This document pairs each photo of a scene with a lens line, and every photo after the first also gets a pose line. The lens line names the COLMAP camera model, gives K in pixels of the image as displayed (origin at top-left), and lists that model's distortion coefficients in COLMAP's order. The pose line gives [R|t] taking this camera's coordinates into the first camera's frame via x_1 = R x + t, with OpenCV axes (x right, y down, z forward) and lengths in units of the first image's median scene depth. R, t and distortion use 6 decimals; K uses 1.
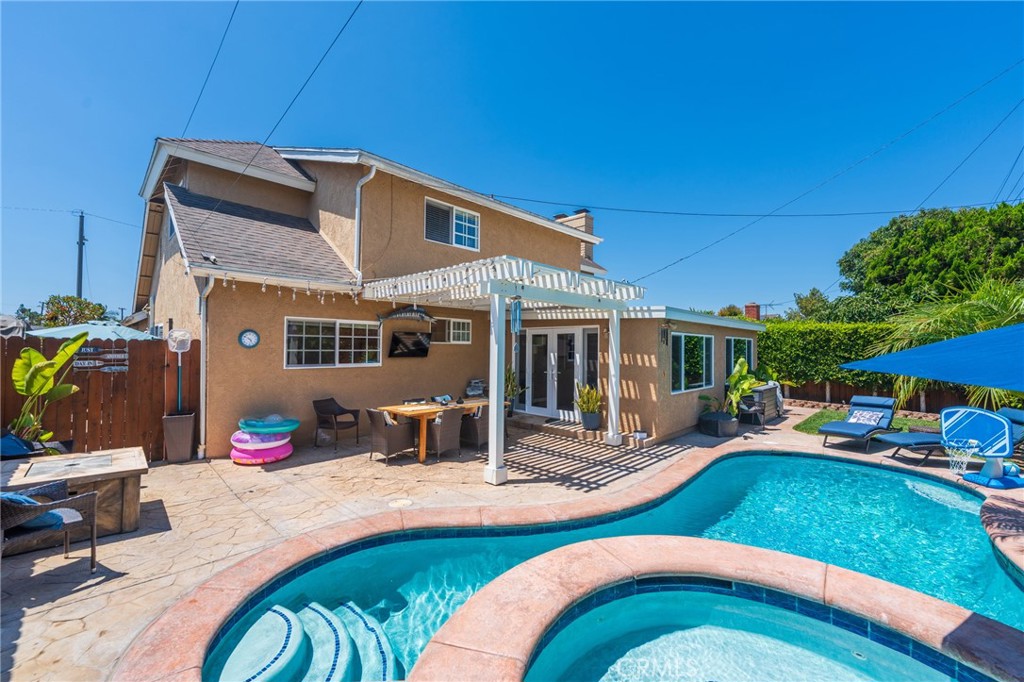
lens RADIAL K [[412.5, 0, 525.8], [0, 412.5, 340.6], [0, 0, 1]] dist [-0.002024, 0.000006]
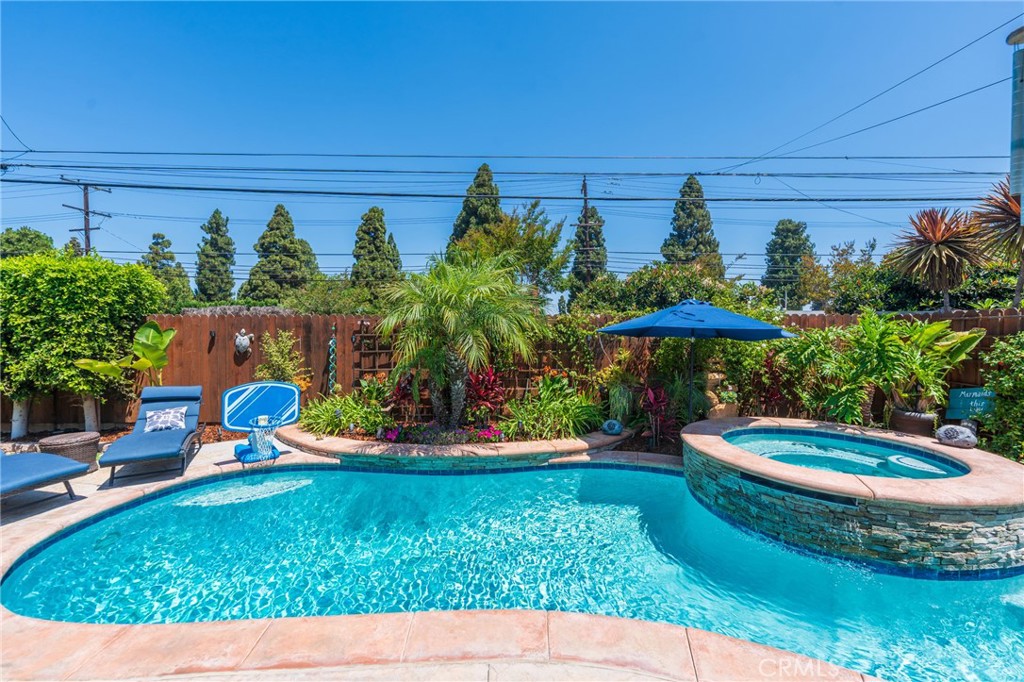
lens RADIAL K [[412.5, 0, 521.3], [0, 412.5, 337.8], [0, 0, 1]] dist [-0.002024, 0.000006]
pose [[-0.679335, -0.019113, 0.733579, -0.000037], [-0.020052, 0.999771, 0.007479, 0.033080], [-0.733554, -0.009629, -0.679563, 0.907947]]
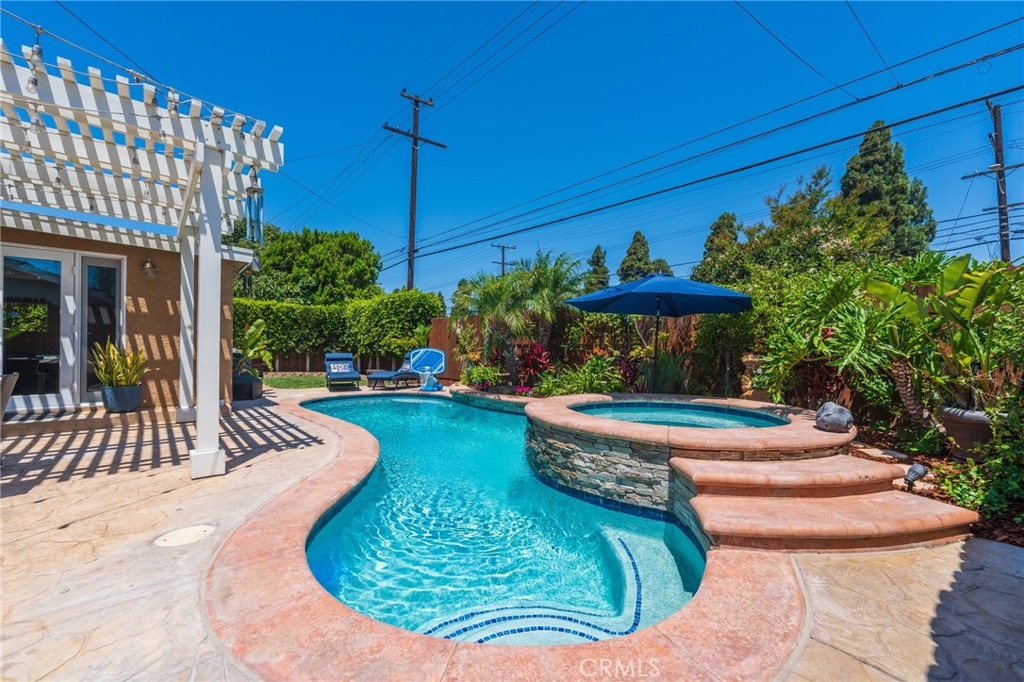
lens RADIAL K [[412.5, 0, 504.1], [0, 412.5, 345.4], [0, 0, 1]] dist [-0.002024, 0.000006]
pose [[0.124841, -0.007421, 0.992149, -0.450022], [-0.024300, 0.999649, 0.010535, 0.094578], [-0.991879, -0.025424, 0.124617, 0.347656]]
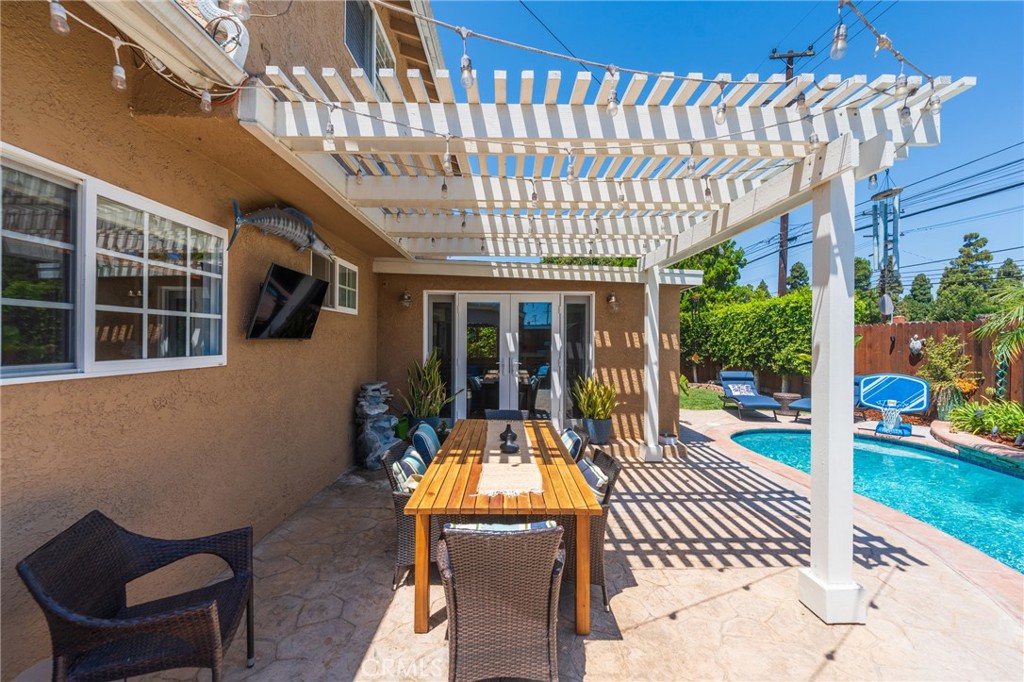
lens RADIAL K [[412.5, 0, 511.4], [0, 412.5, 338.4], [0, 0, 1]] dist [-0.002024, 0.000006]
pose [[0.735160, -0.003299, 0.677886, -0.437727], [-0.007803, 0.999881, 0.013328, 0.037203], [-0.677849, -0.015088, 0.735046, 0.653001]]
